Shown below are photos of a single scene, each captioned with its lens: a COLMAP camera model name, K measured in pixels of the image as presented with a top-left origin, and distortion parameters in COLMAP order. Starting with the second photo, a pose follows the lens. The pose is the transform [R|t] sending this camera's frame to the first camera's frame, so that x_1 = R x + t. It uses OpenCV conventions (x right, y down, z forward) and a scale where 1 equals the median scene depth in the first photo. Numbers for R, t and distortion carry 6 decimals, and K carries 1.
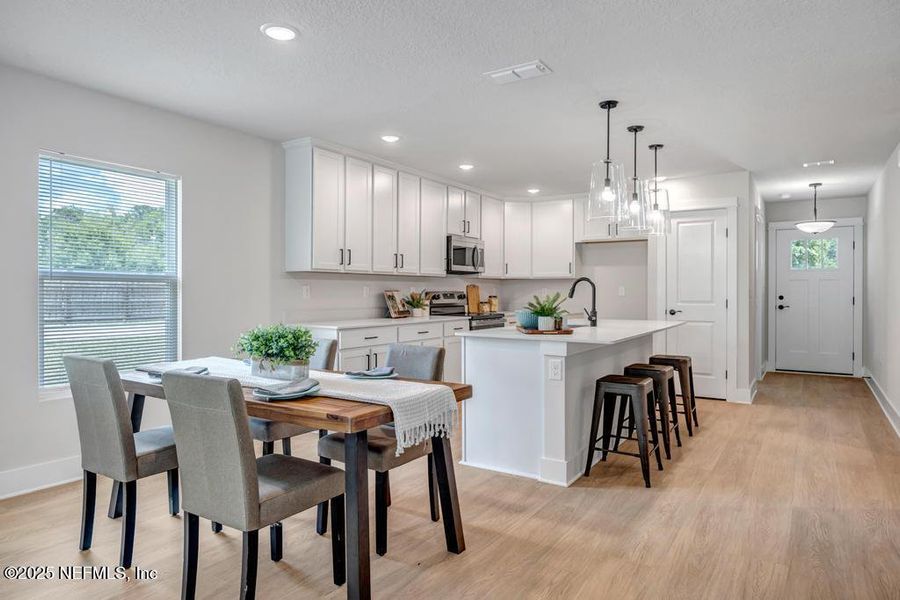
lens RADIAL K [[552.6, 0, 446.3], [0, 552.6, 297.0], [0, 0, 1]] dist [-0.004258, -0.000511]
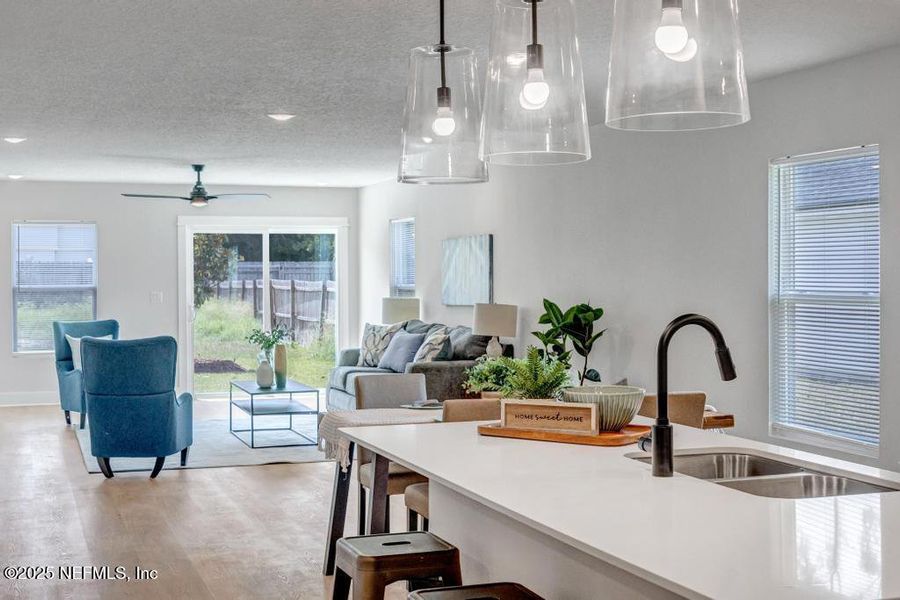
lens RADIAL K [[1204.2, 0, 450.0], [0, 1204.2, 300.0], [0, 0, 1]] dist [-0.014708, -0.007359]
pose [[-0.600366, 0.013716, -0.799608, 0.629148], [-0.005307, 0.999763, 0.021134, -0.040335], [0.799708, 0.016932, -0.600151, 0.946391]]
